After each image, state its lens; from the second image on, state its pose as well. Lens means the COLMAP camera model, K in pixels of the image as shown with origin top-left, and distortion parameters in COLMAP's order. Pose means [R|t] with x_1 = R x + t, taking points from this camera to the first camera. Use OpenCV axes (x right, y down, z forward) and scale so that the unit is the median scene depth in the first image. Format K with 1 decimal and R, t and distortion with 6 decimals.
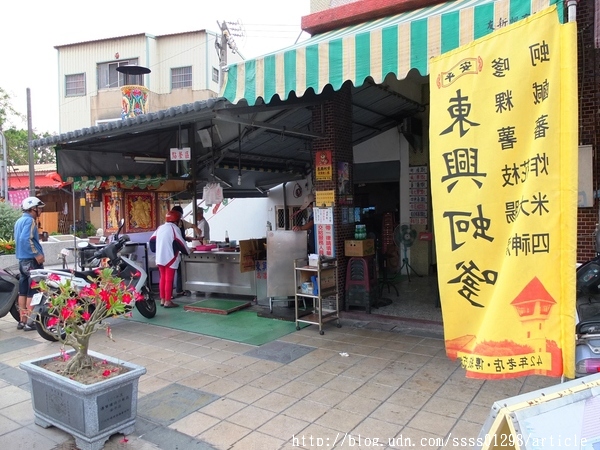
lens RADIAL K [[453.8, 0, 300.0], [0, 453.8, 225.0], [0, 0, 1]] dist [-0.049021, -0.001476]
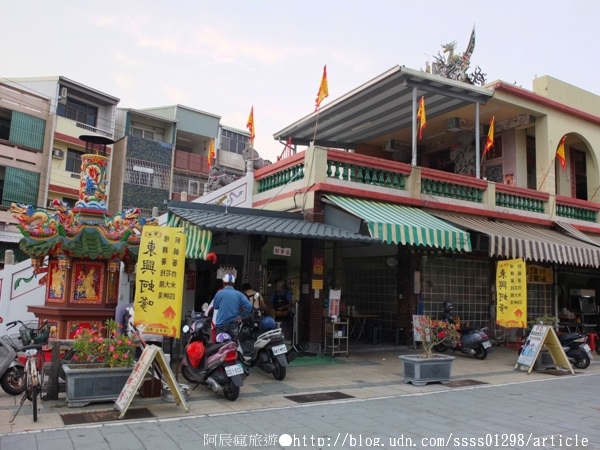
lens RADIAL K [[503.9, 0, 300.0], [0, 503.9, 225.0], [0, 0, 1]] dist [-0.112906, -0.000759]
pose [[0.441099, 0.141696, 0.886202, -1.839212], [0.000626, 0.987408, -0.158190, 0.024344], [-0.897458, 0.070332, 0.435457, 0.215133]]
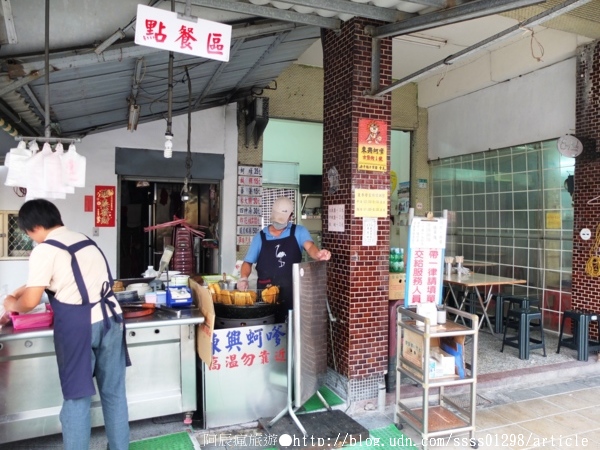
lens RADIAL K [[469.5, 0, 316.3], [0, 469.5, 226.0], [0, 0, 1]] dist [-0.009432, -0.001837]
pose [[0.540546, 0.016899, 0.841144, -0.511286], [0.012413, 0.999529, -0.028058, -0.014649], [-0.841223, 0.025608, 0.540082, 0.790495]]
